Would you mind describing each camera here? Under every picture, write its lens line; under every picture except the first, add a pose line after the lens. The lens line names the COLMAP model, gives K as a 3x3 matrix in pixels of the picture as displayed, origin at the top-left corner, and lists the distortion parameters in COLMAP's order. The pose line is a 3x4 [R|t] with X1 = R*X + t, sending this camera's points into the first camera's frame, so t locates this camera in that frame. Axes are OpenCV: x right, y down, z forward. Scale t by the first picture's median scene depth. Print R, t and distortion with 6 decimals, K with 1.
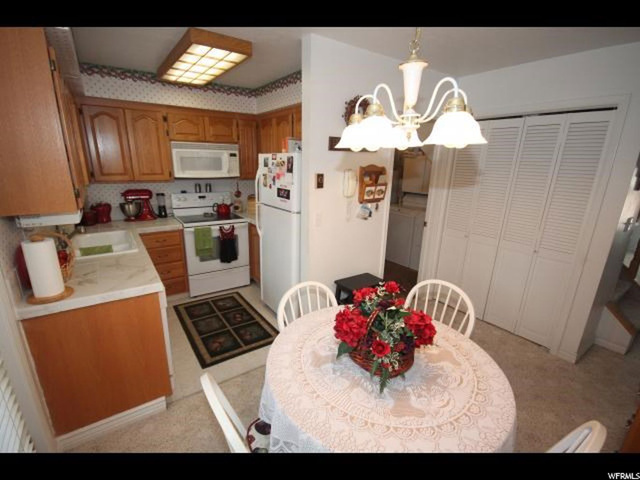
lens RADIAL K [[294.4, 0, 314.3], [0, 294.4, 244.8], [0, 0, 1]] dist [0.000444, -0.001602]
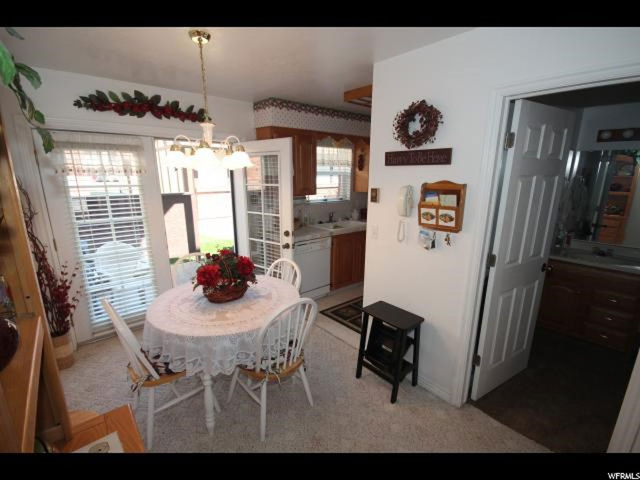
lens RADIAL K [[294.4, 0, 313.5], [0, 294.4, 243.1], [0, 0, 1]] dist [0.000444, -0.001602]
pose [[0.084401, 0.211336, -0.973763, 0.791986], [-0.279354, 0.943077, 0.180463, -0.139058], [0.956472, 0.256793, 0.138634, 0.521677]]
